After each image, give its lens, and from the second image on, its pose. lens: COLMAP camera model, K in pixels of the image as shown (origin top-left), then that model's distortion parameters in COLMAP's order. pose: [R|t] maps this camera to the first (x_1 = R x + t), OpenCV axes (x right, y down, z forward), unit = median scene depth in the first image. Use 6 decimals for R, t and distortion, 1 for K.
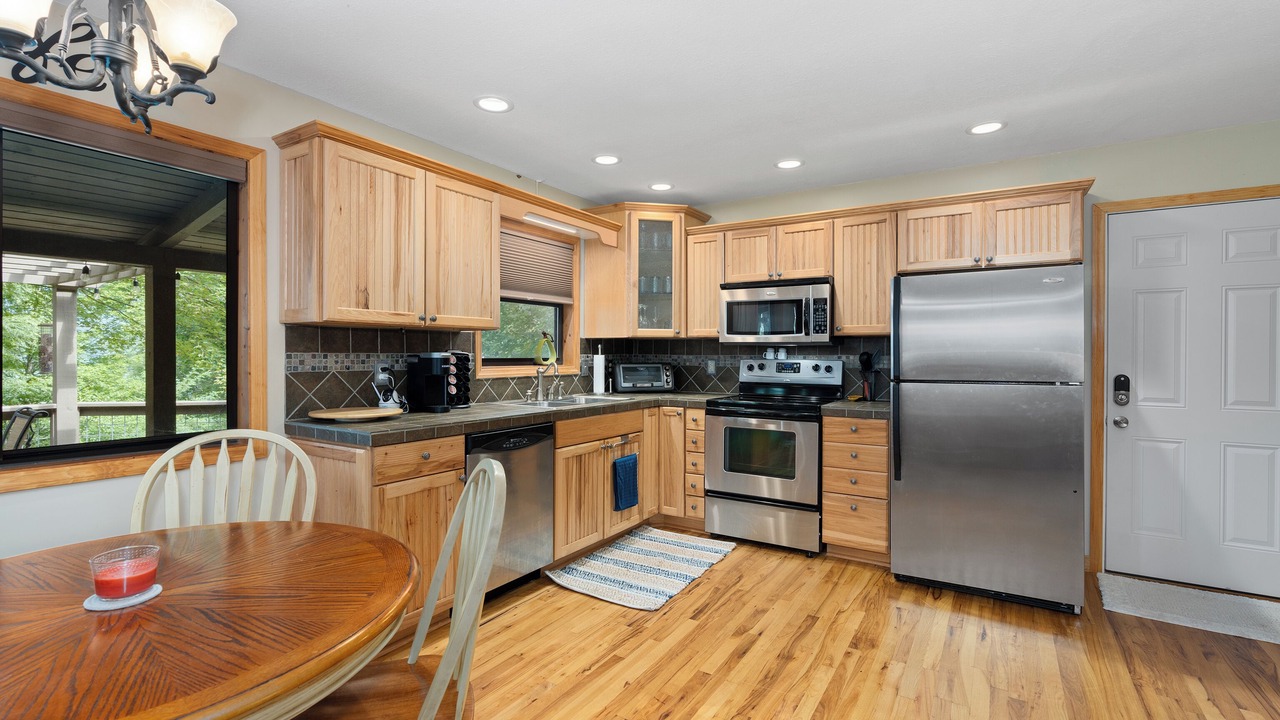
lens RADIAL K [[578.8, 0, 636.7], [0, 578.8, 353.8], [0, 0, 1]] dist [-0.002305, 0.000856]
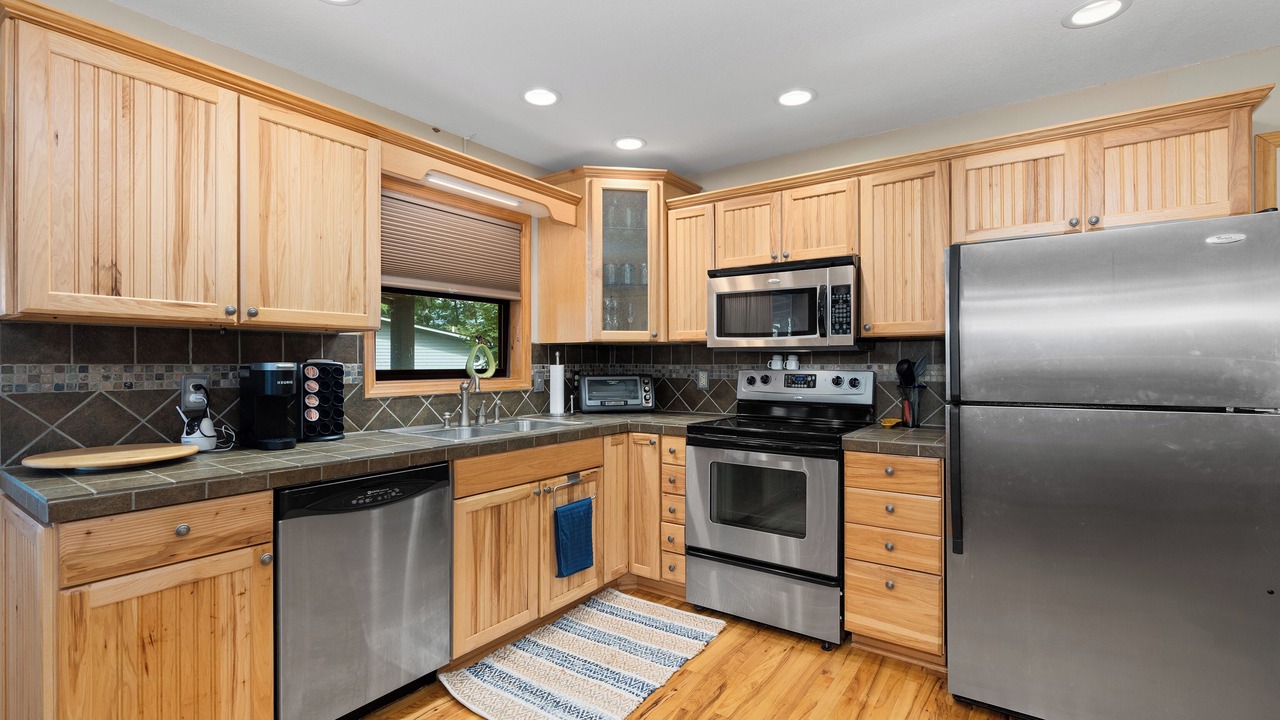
lens RADIAL K [[578.8, 0, 635.1], [0, 578.8, 359.7], [0, 0, 1]] dist [-0.002305, 0.000856]
pose [[0.998469, -0.004377, -0.055137, 0.103916], [0.004072, 0.999976, -0.005635, -0.000216], [0.055160, 0.005401, 0.998463, 0.275446]]
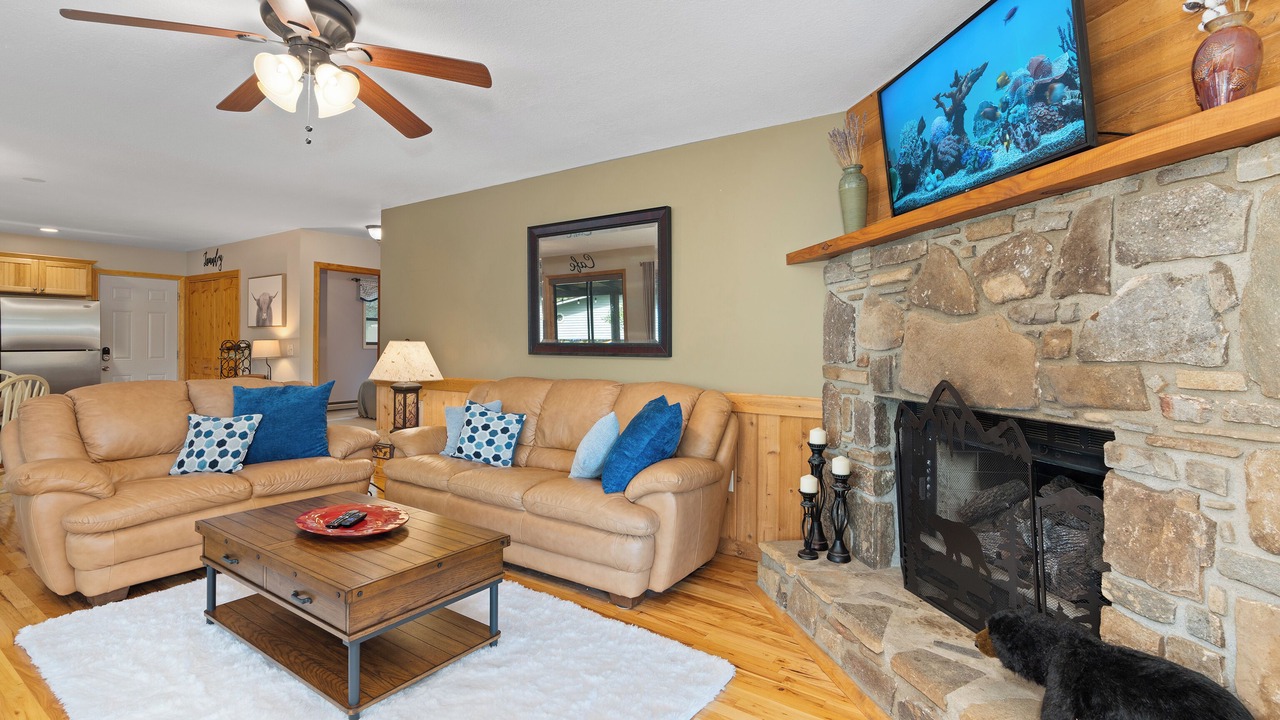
lens RADIAL K [[578.8, 0, 628.5], [0, 578.8, 337.9], [0, 0, 1]] dist [-0.002305, 0.000856]
pose [[0.034051, 0.006221, 0.999401, -1.193199], [-0.003748, 0.999974, -0.006097, 0.005198], [-0.999413, -0.003538, 0.034073, -0.985458]]
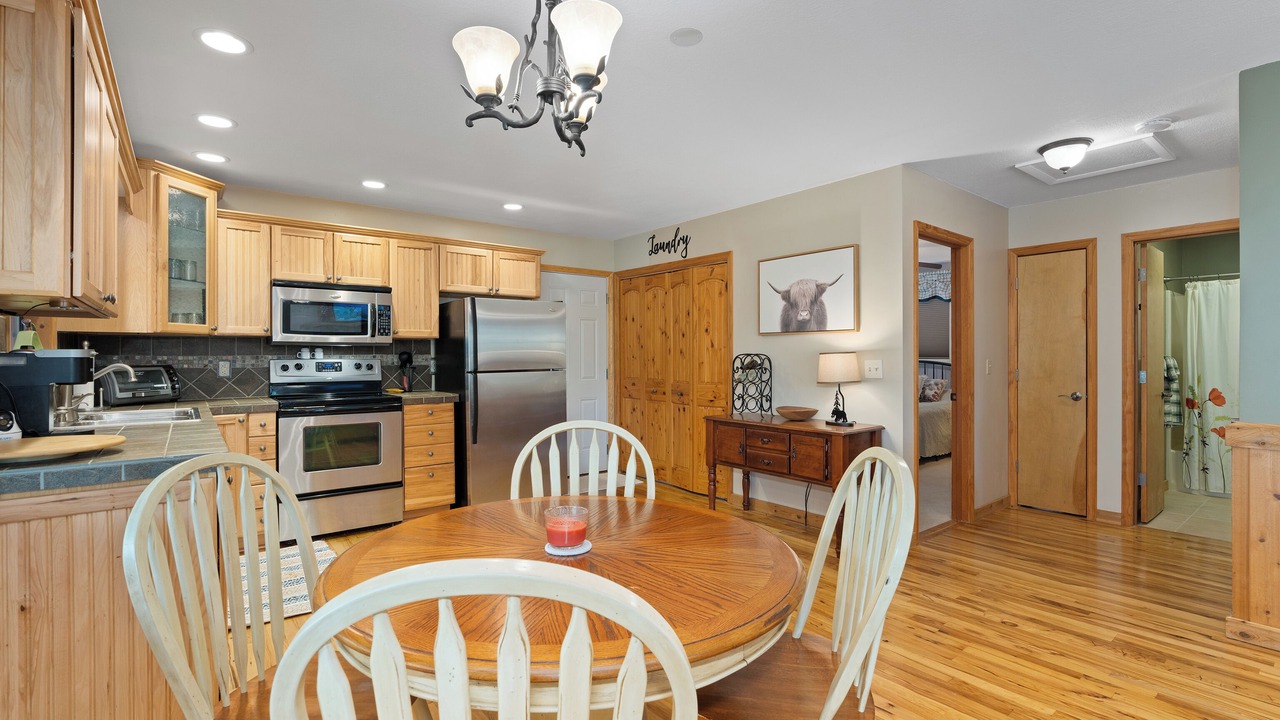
lens RADIAL K [[578.8, 0, 634.0], [0, 578.8, 356.2], [0, 0, 1]] dist [-0.002305, 0.000856]
pose [[0.343133, -0.004562, 0.939276, -0.622409], [0.005108, 0.999982, 0.002990, 0.005128], [-0.939273, 0.003772, 0.343150, 0.141275]]
